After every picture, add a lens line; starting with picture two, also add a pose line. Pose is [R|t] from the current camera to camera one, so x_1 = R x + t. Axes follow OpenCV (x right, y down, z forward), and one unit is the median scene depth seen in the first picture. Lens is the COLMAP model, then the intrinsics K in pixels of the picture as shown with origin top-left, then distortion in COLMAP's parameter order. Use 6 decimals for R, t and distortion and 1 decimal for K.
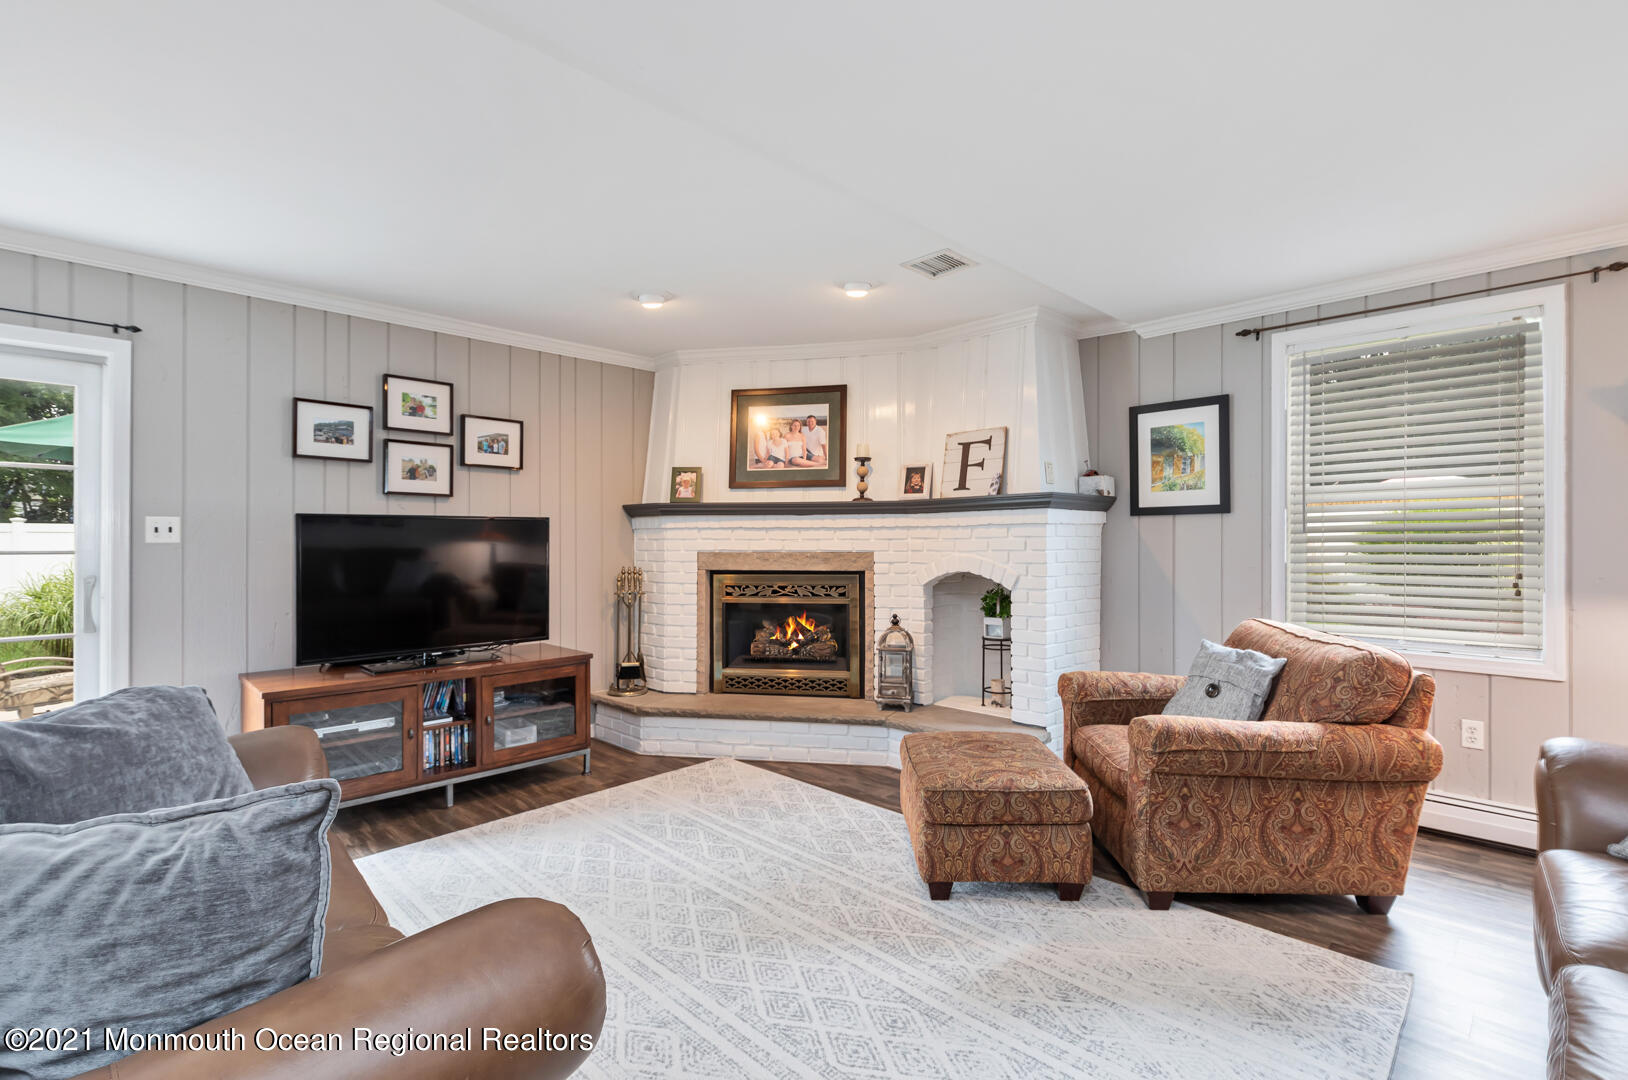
lens RADIAL K [[745.1, 0, 814.7], [0, 745.1, 540.7], [0, 0, 1]] dist [0.000198, -0.000119]
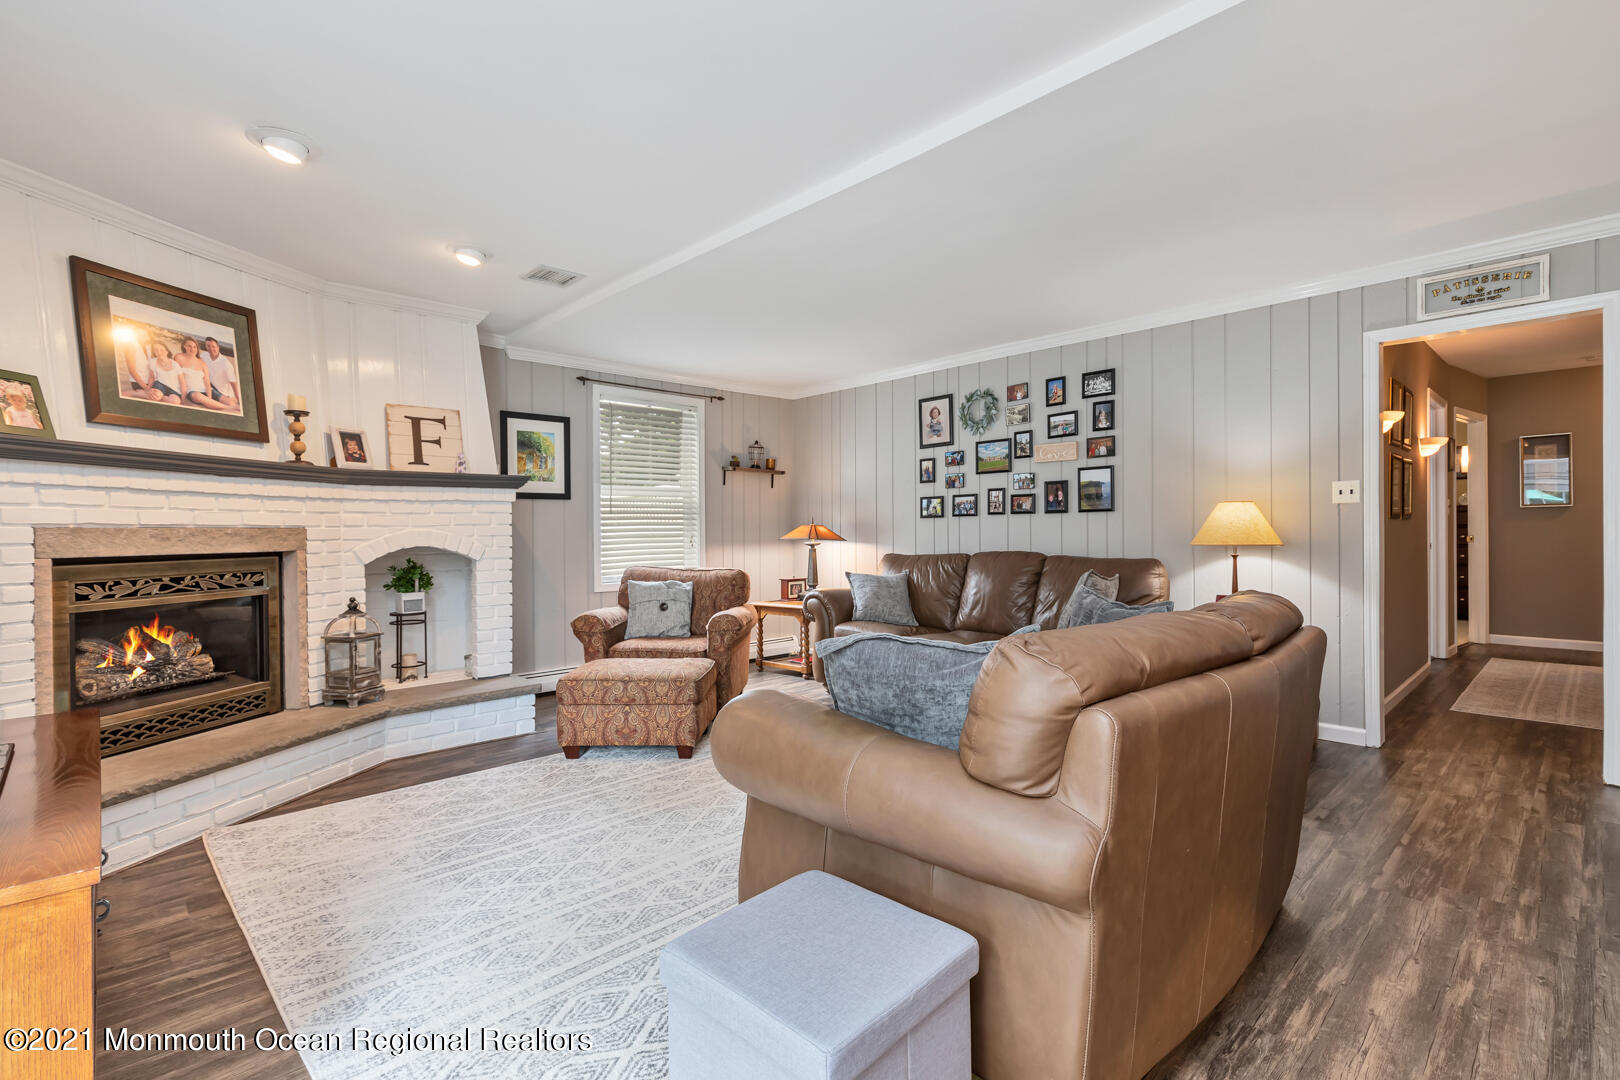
lens RADIAL K [[741.4, 0, 823.7], [0, 741.4, 536.6], [0, 0, 1]] dist [0.000198, -0.000119]
pose [[0.012543, -0.005378, 0.999907, -0.788188], [0.010479, 0.999931, 0.005247, 0.028893], [-0.999866, 0.010412, 0.012598, 0.444667]]
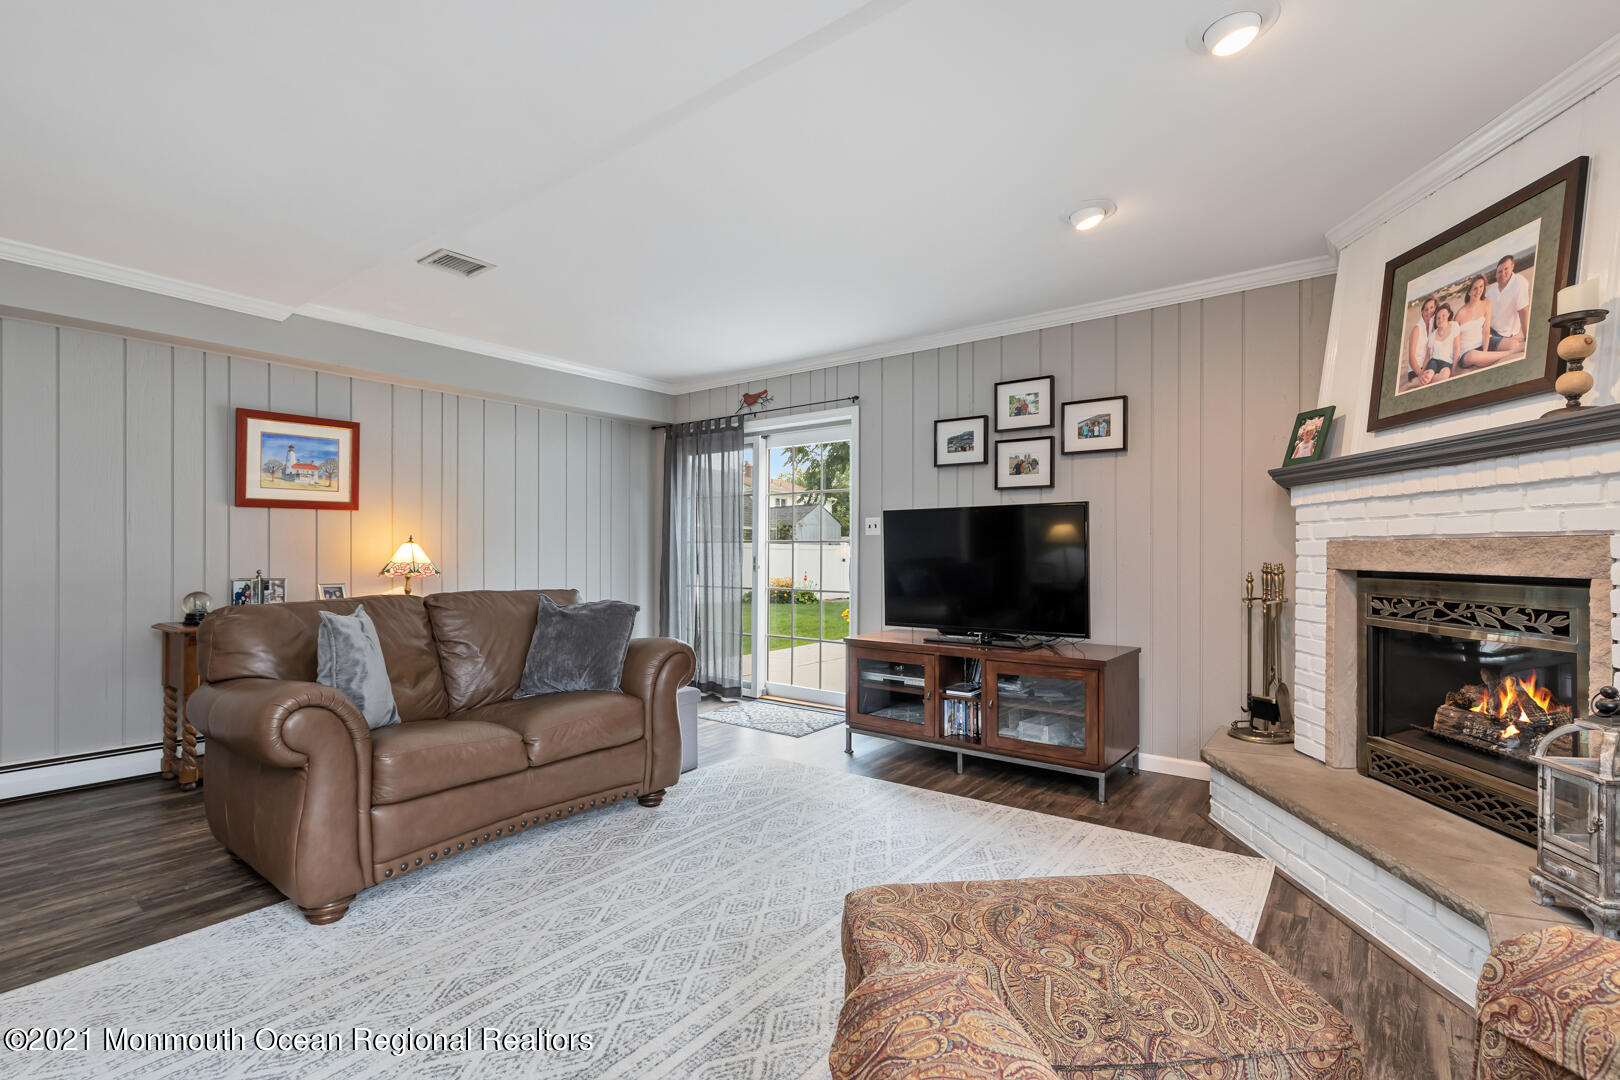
lens RADIAL K [[741.4, 0, 809.0], [0, 741.4, 548.0], [0, 0, 1]] dist [0.000198, -0.000119]
pose [[0.117524, -0.003285, -0.993065, 0.465935], [-0.003062, 0.999989, -0.003670, 0.027898], [0.993065, 0.003472, 0.117512, 0.544300]]
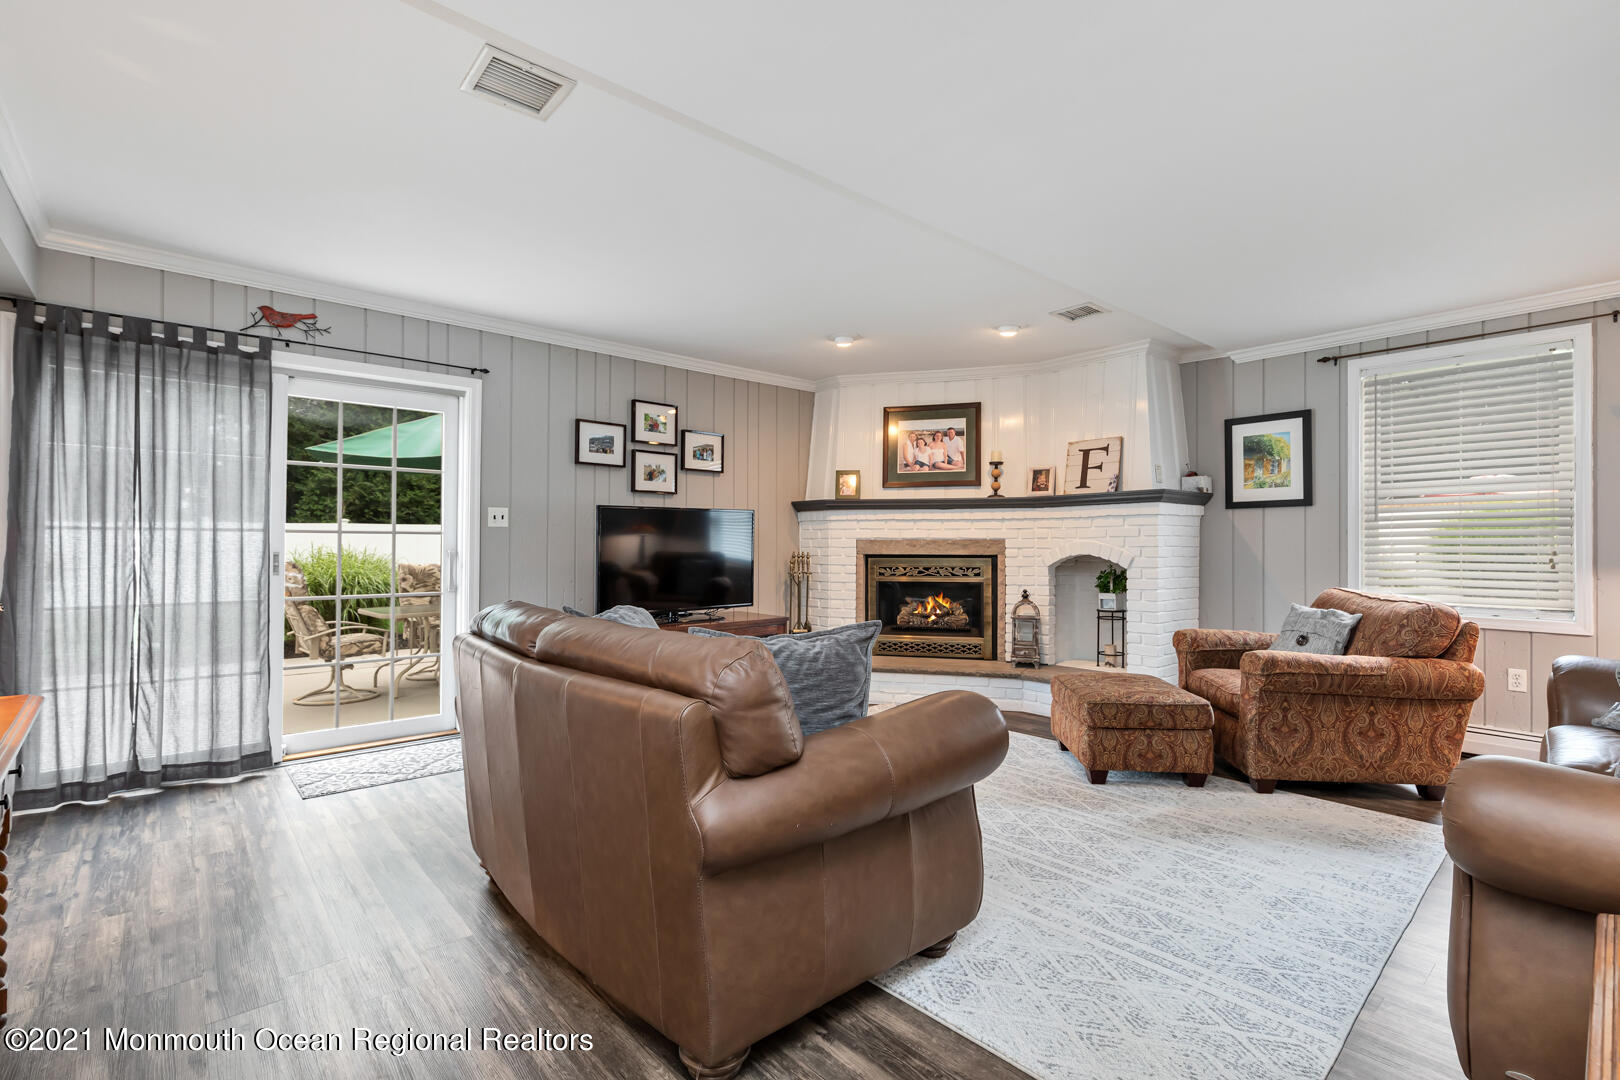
lens RADIAL K [[741.4, 0, 811.7], [0, 741.4, 539.3], [0, 0, 1]] dist [0.000198, -0.000119]
pose [[0.997690, 0.002772, -0.067879, -0.165011], [-0.003282, 0.999967, -0.007404, 0.026872], [0.067857, 0.007609, 0.997666, -0.247818]]
